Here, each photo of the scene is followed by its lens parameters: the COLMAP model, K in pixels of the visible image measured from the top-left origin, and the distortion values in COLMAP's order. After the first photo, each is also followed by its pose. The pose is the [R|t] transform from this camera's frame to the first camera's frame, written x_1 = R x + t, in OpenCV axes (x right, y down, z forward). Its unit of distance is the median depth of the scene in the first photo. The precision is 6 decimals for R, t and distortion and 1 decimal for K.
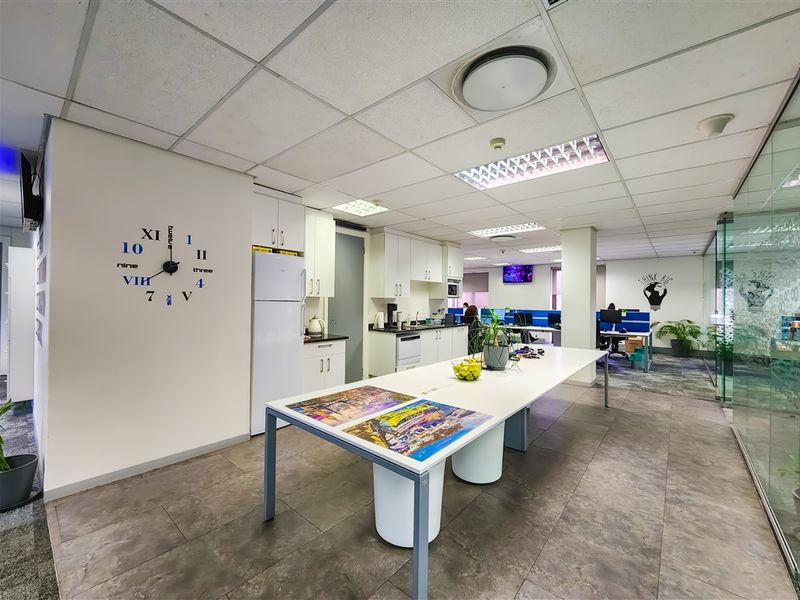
lens RADIAL K [[334.8, 0, 374.8], [0, 334.8, 301.8], [0, 0, 1]] dist [-0.001410, -0.000395]
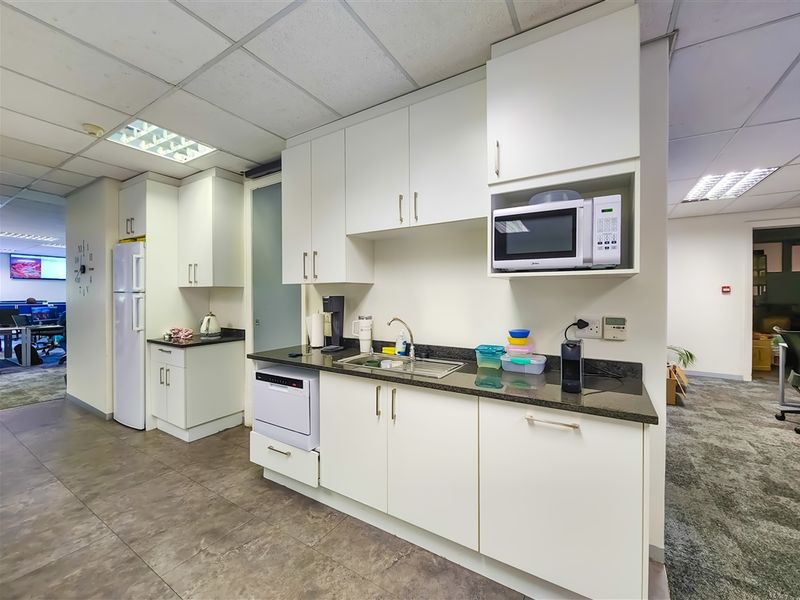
lens RADIAL K [[328.3, 0, 400.0], [0, 328.3, 300.0], [0, 0, 1]] dist [-0.005557, -0.000400]
pose [[0.190521, -0.005116, -0.981670, 0.769104], [-0.005906, 0.999962, -0.006357, 0.021639], [0.981665, 0.007009, 0.190483, 1.551523]]
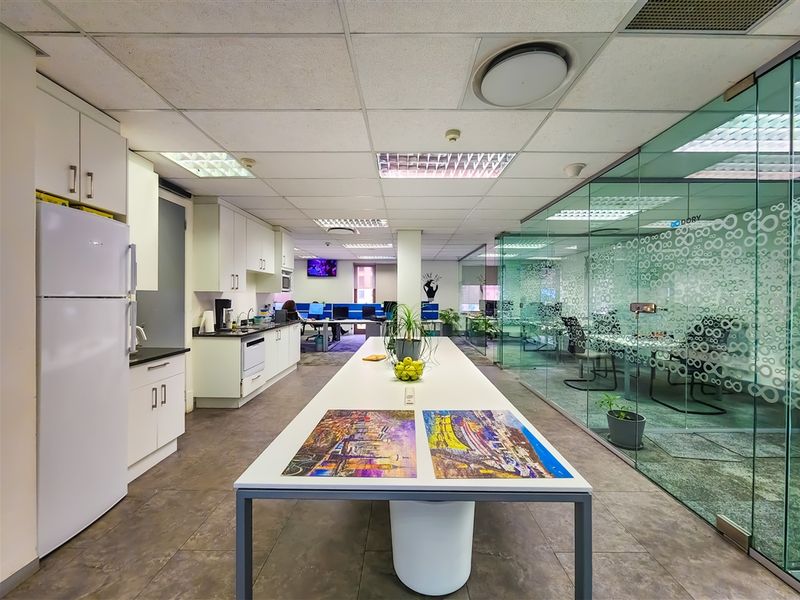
lens RADIAL K [[345.8, 0, 400.0], [0, 345.8, 300.0], [0, 0, 1]] dist [-0.008574, -0.000346]
pose [[0.741087, -0.014739, 0.671247, -0.275568], [0.006848, 0.999873, 0.014395, -0.002000], [-0.671374, -0.006071, 0.741094, 0.219842]]
